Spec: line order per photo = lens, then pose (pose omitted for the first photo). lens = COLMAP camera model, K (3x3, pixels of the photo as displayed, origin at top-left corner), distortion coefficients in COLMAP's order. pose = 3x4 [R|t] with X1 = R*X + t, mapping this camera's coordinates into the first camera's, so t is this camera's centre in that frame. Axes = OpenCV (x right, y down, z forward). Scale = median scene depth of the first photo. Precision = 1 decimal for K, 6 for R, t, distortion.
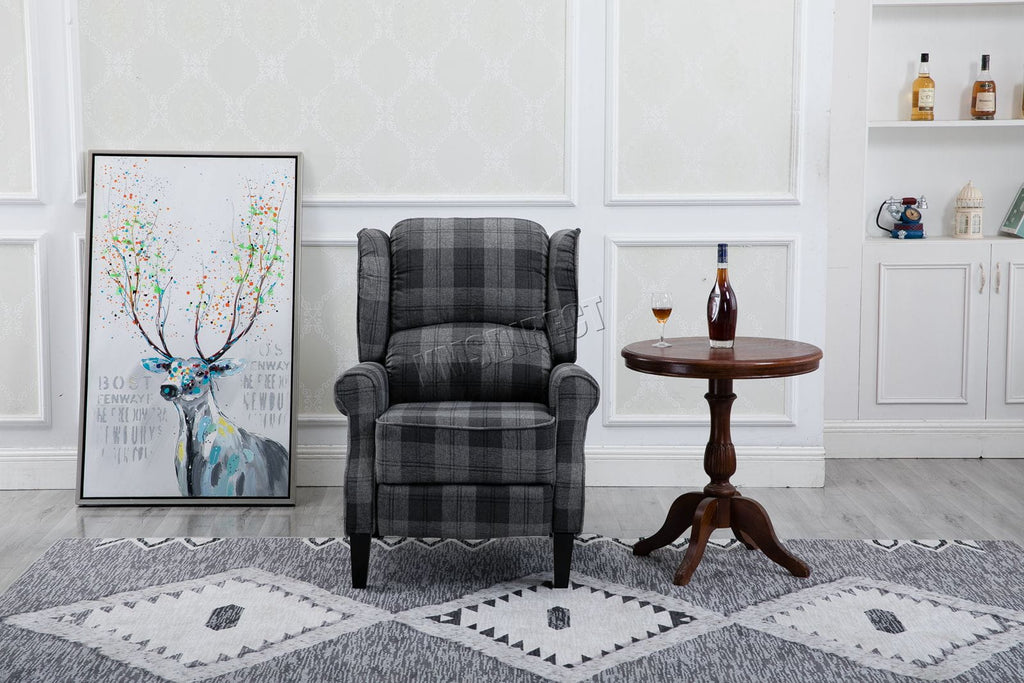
lens RADIAL K [[1769.1, 0, 520.9], [0, 1769.1, 340.4], [0, 0, 1]] dist [0.170151, 0.260542]
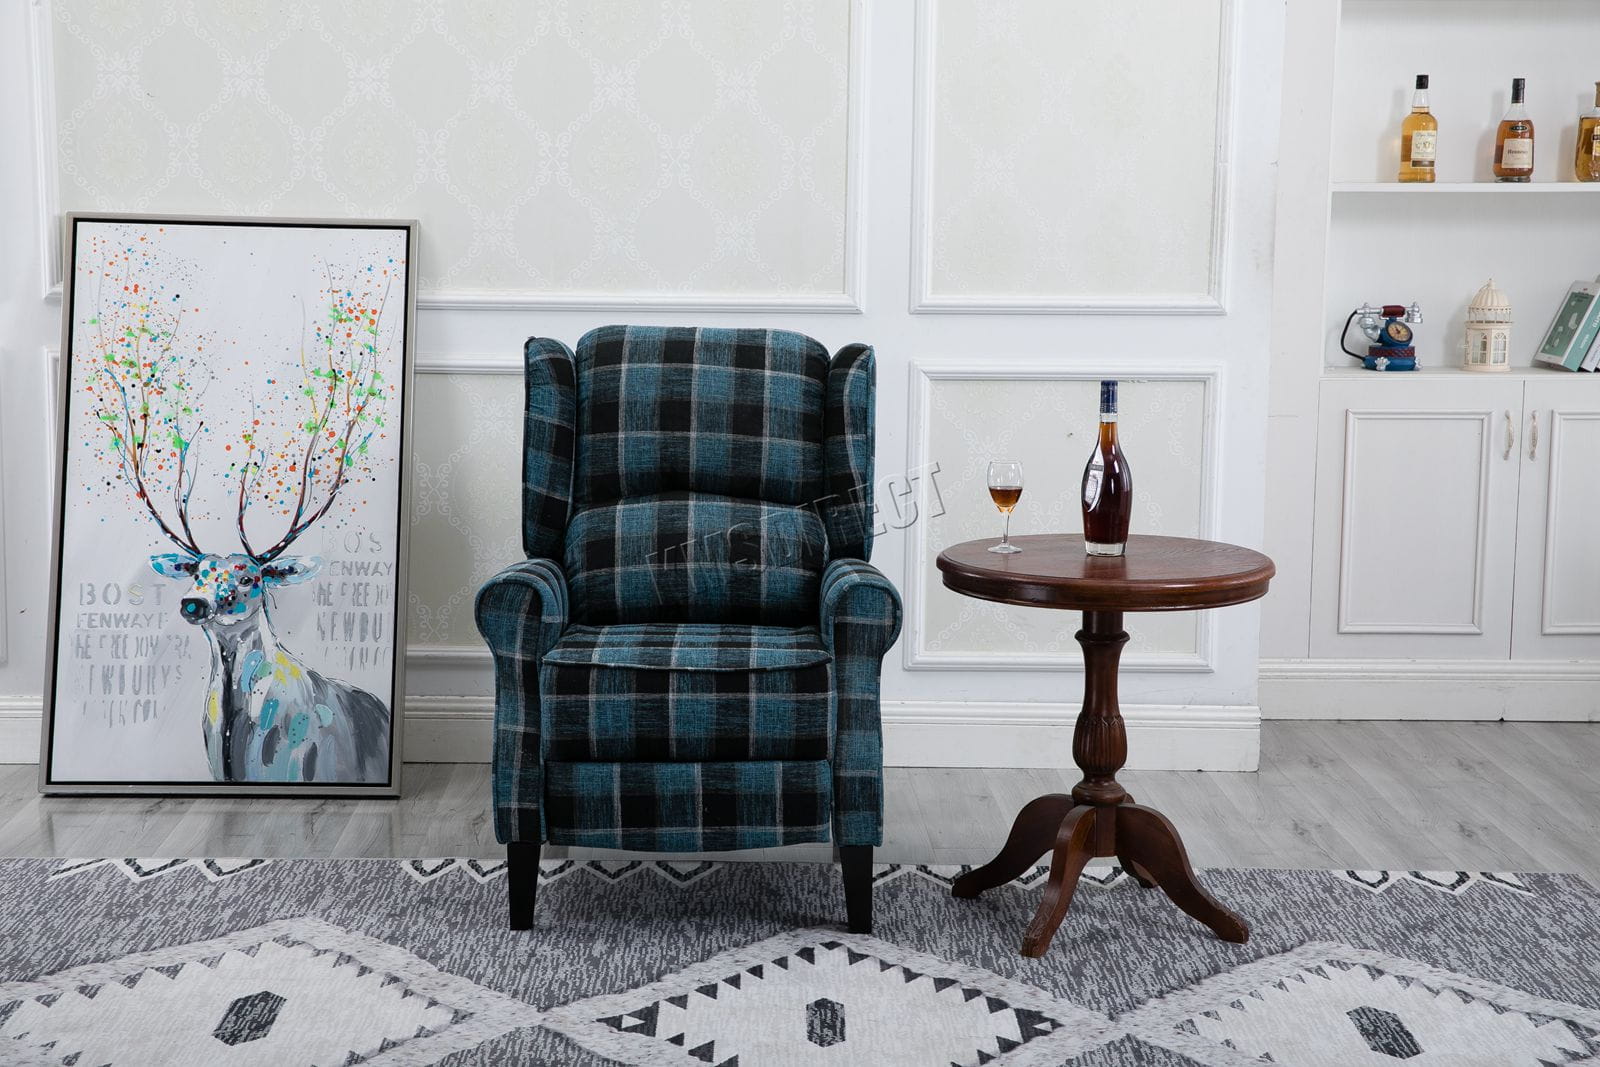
lens RADIAL K [[2523.6, 0, 797.5], [0, 2523.6, 530.5], [0, 0, 1]] dist [0.159677, 0.022061]
pose [[0.999927, 0.010786, 0.005393, 0.004329], [-0.010848, 0.999875, 0.011536, -0.010654], [-0.005267, -0.011594, 0.999919, 0.125657]]
